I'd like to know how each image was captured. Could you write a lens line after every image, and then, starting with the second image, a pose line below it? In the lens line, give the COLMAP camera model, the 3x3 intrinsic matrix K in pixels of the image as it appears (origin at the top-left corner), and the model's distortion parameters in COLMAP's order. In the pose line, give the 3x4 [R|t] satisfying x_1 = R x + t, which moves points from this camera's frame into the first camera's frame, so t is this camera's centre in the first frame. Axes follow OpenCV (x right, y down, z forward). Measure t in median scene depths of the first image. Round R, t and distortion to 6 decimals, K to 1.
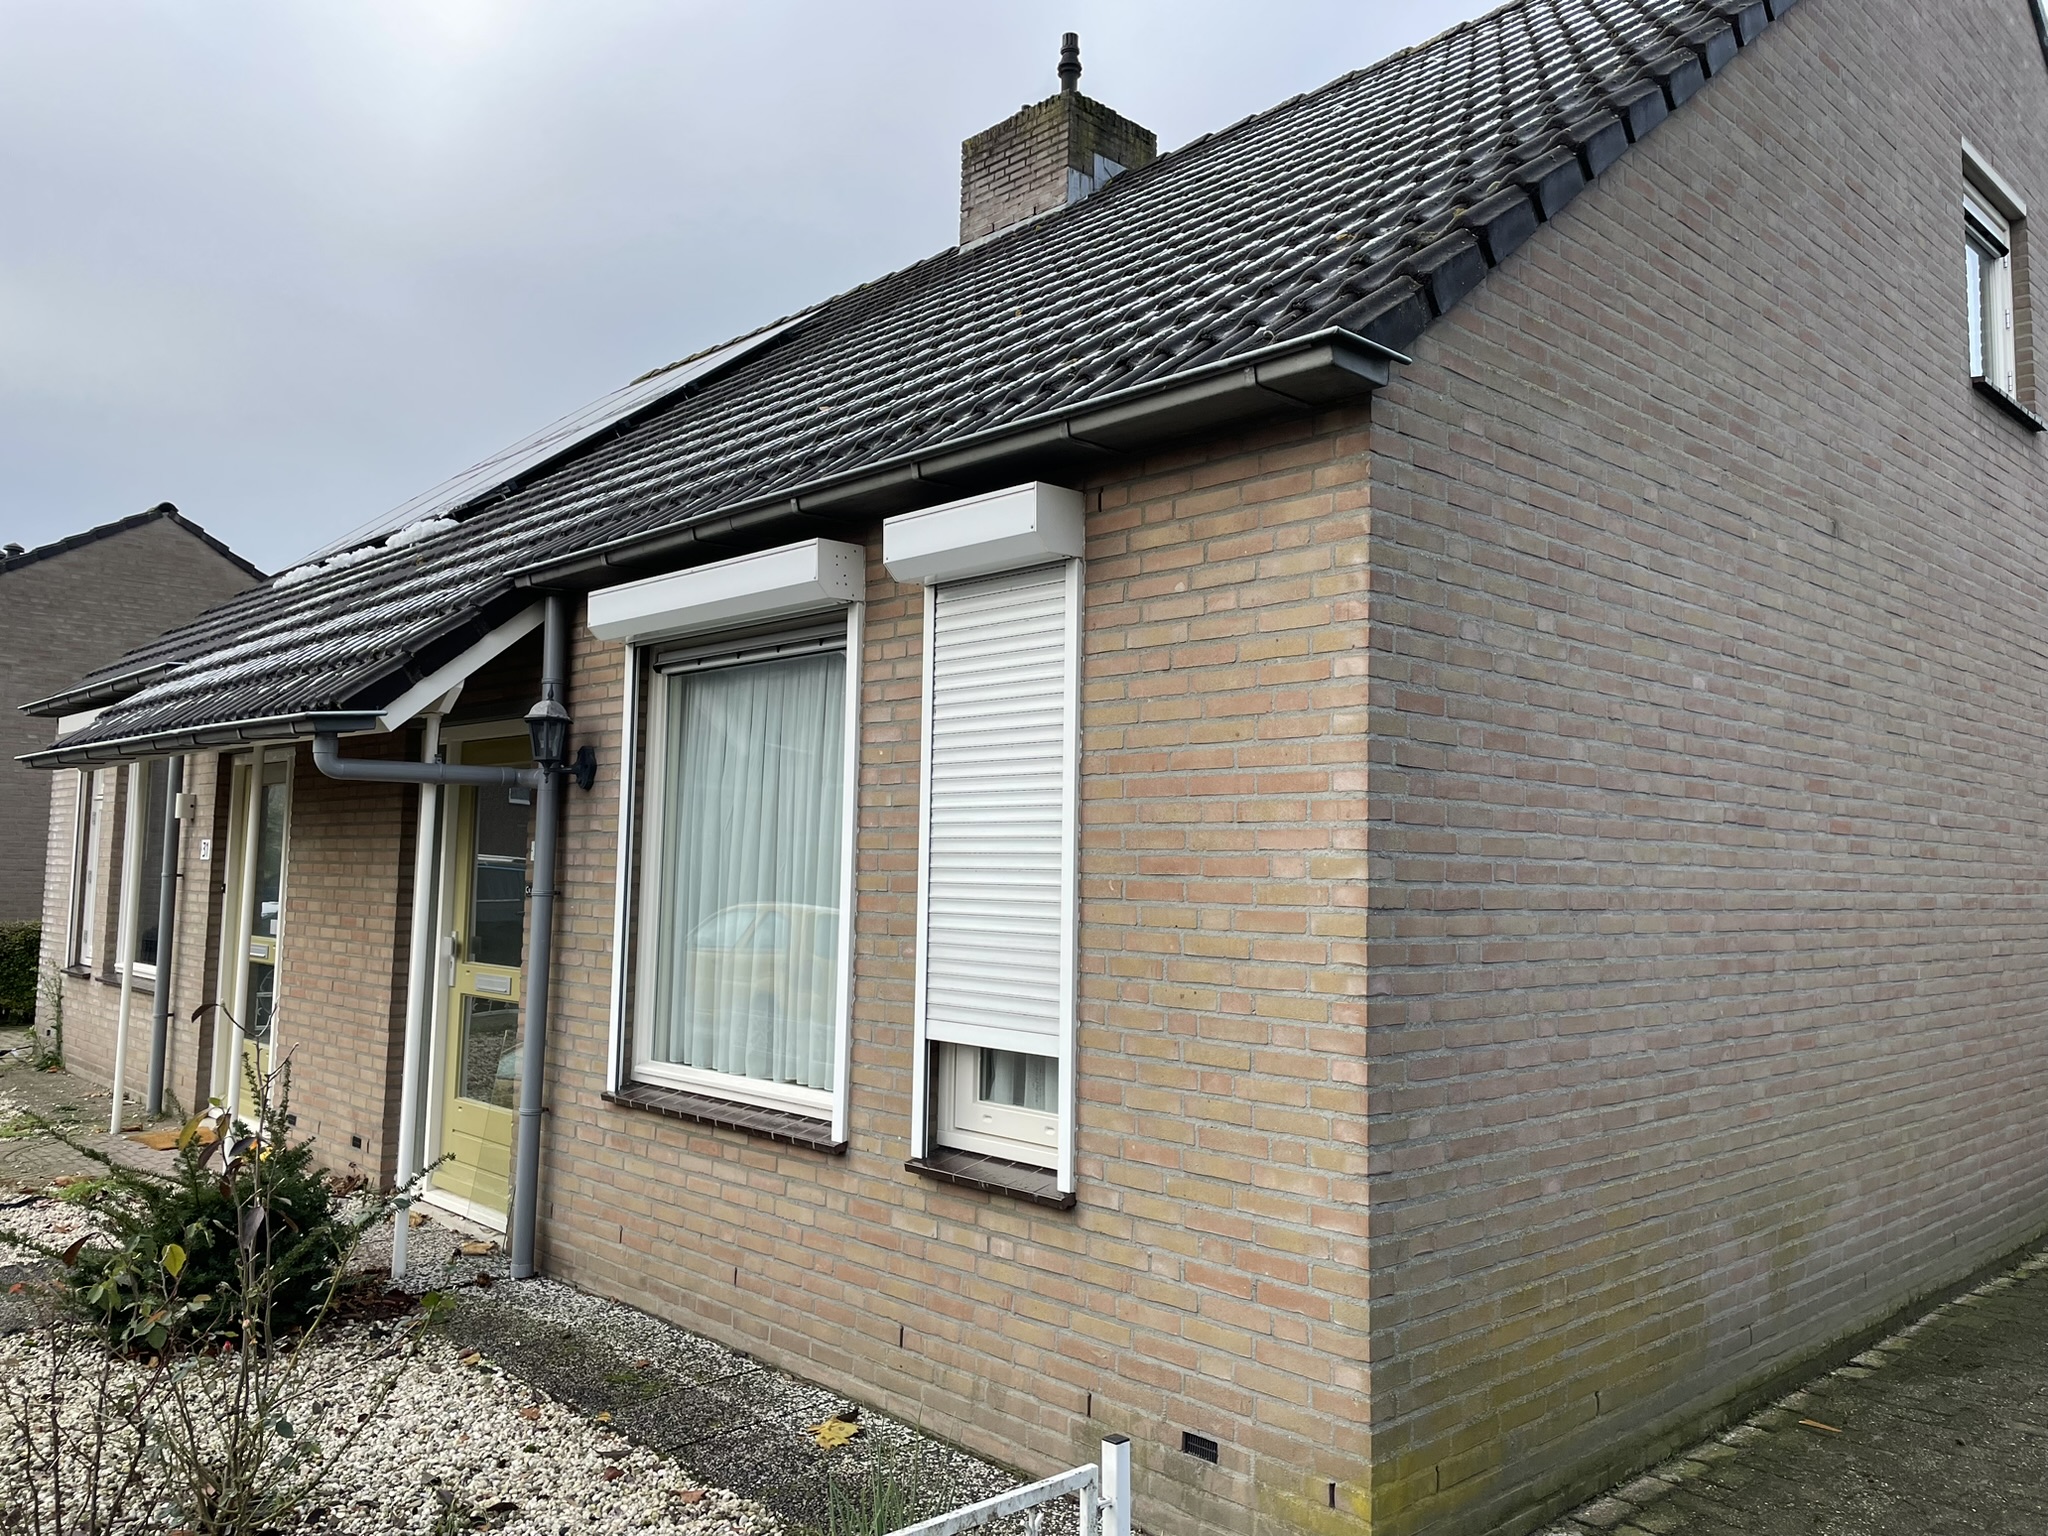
lens RADIAL K [[1531.9, 0, 1022.9], [0, 1531.9, 743.9], [0, 0, 1]] dist [0.090854, -0.123380]
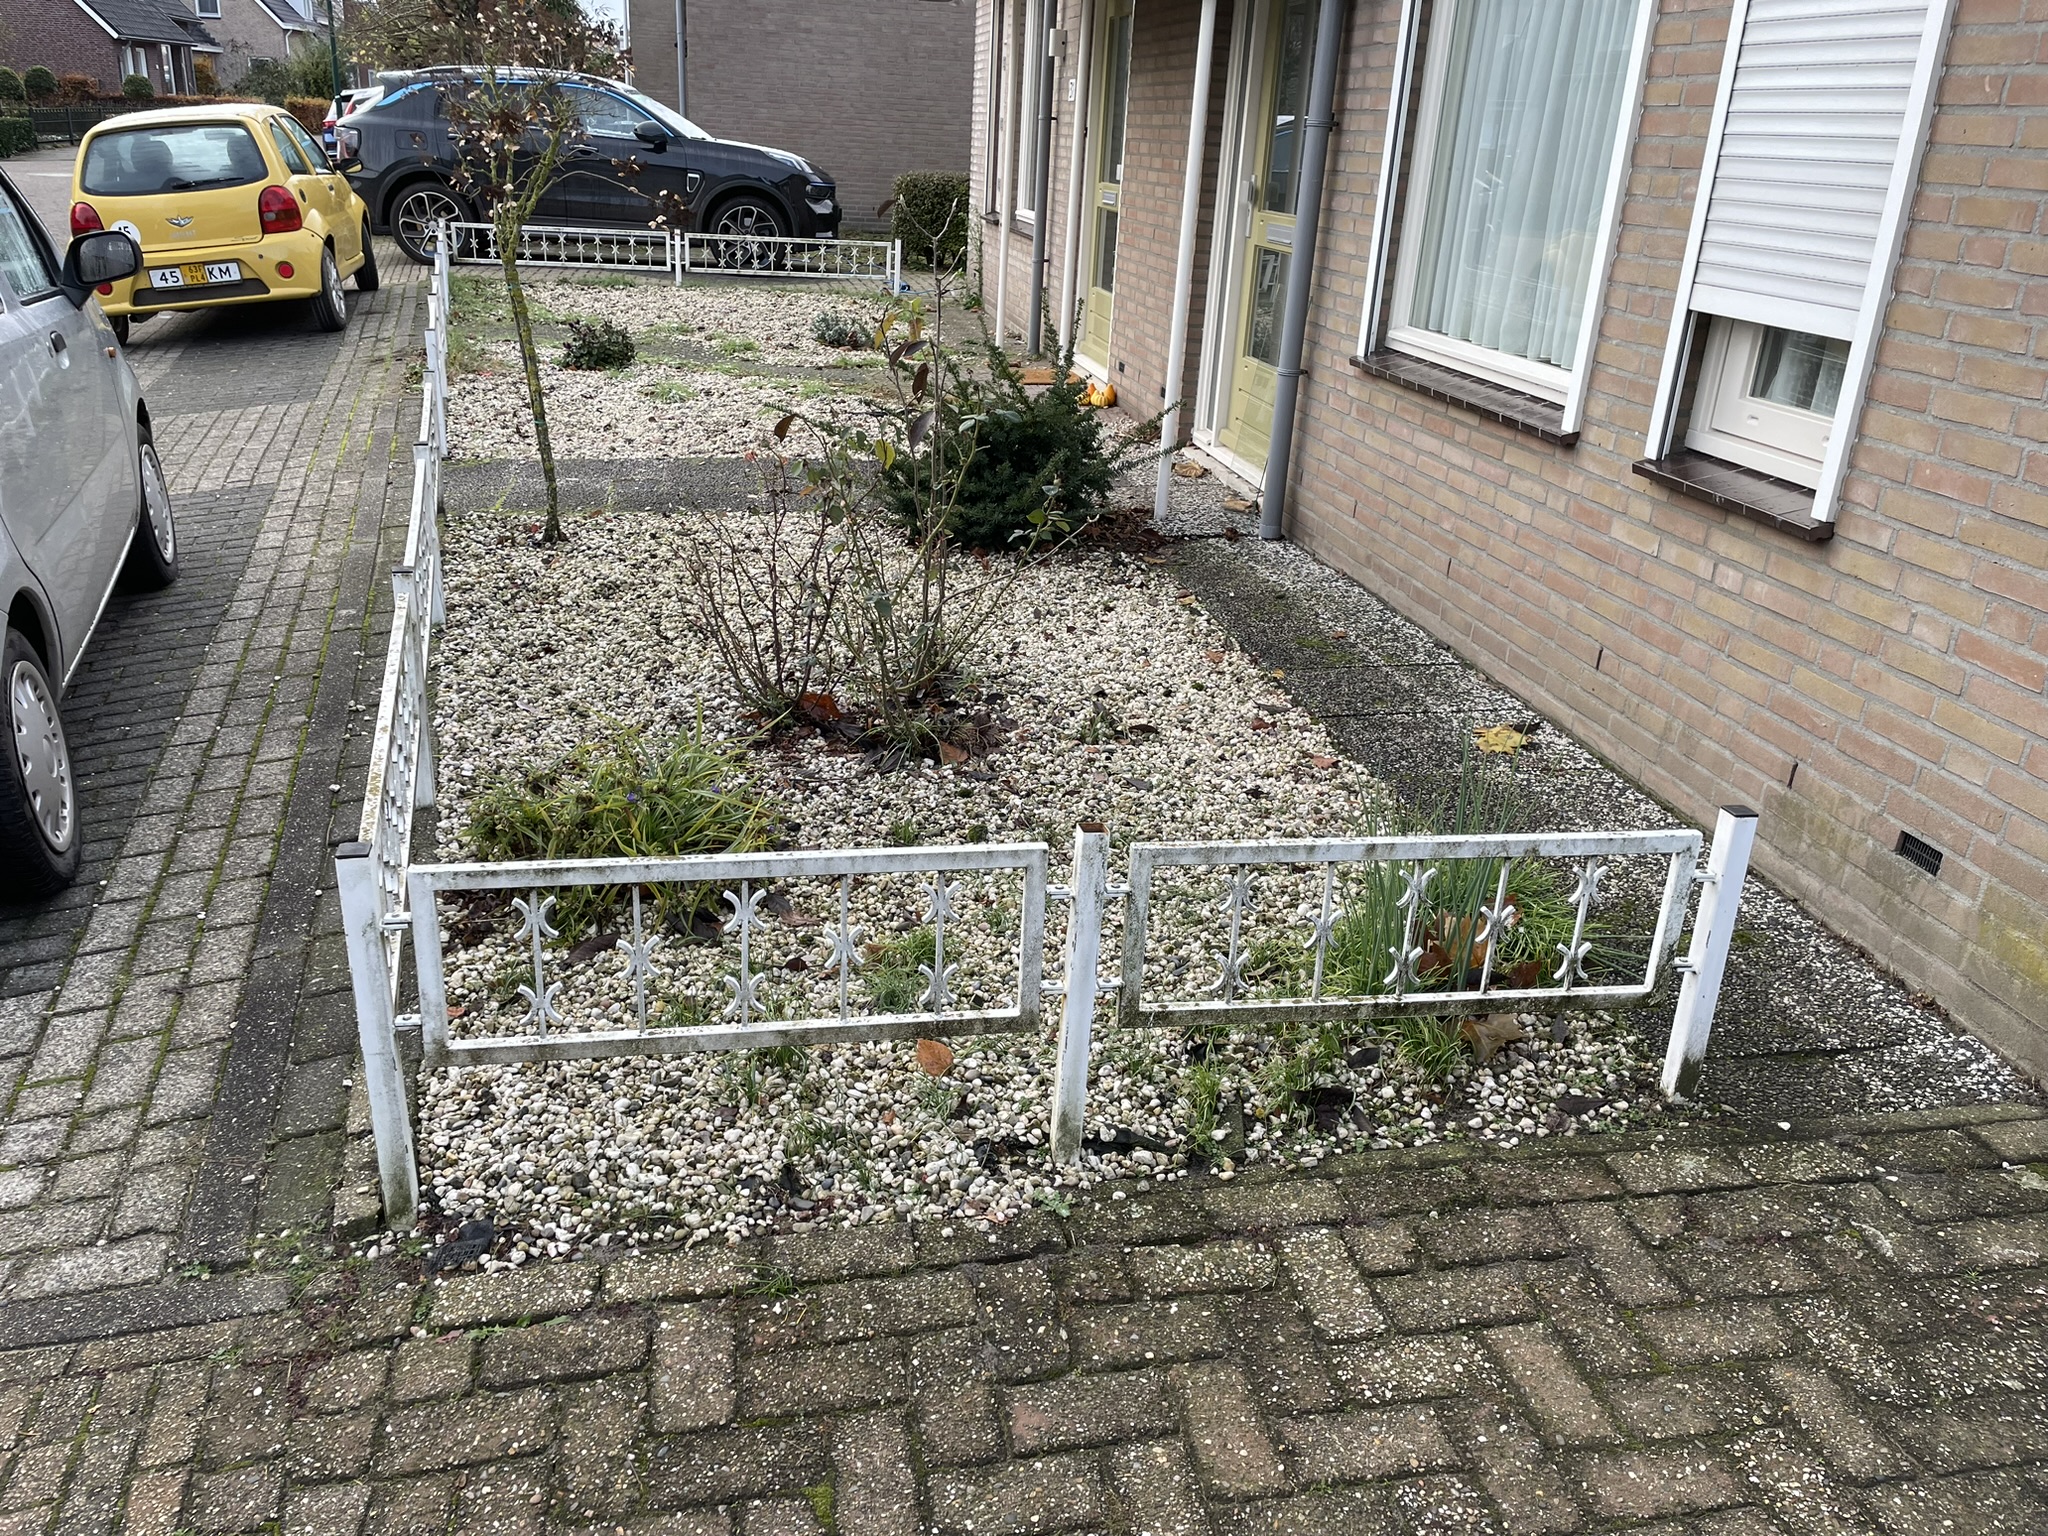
lens RADIAL K [[1531.9, 0, 1022.9], [0, 1531.9, 743.9], [0, 0, 1]] dist [0.090854, -0.123380]
pose [[0.832943, 0.221609, -0.507046, 0.101468], [0.015308, 0.906727, 0.421440, 0.056081], [0.553147, -0.358797, 0.751860, 0.153161]]
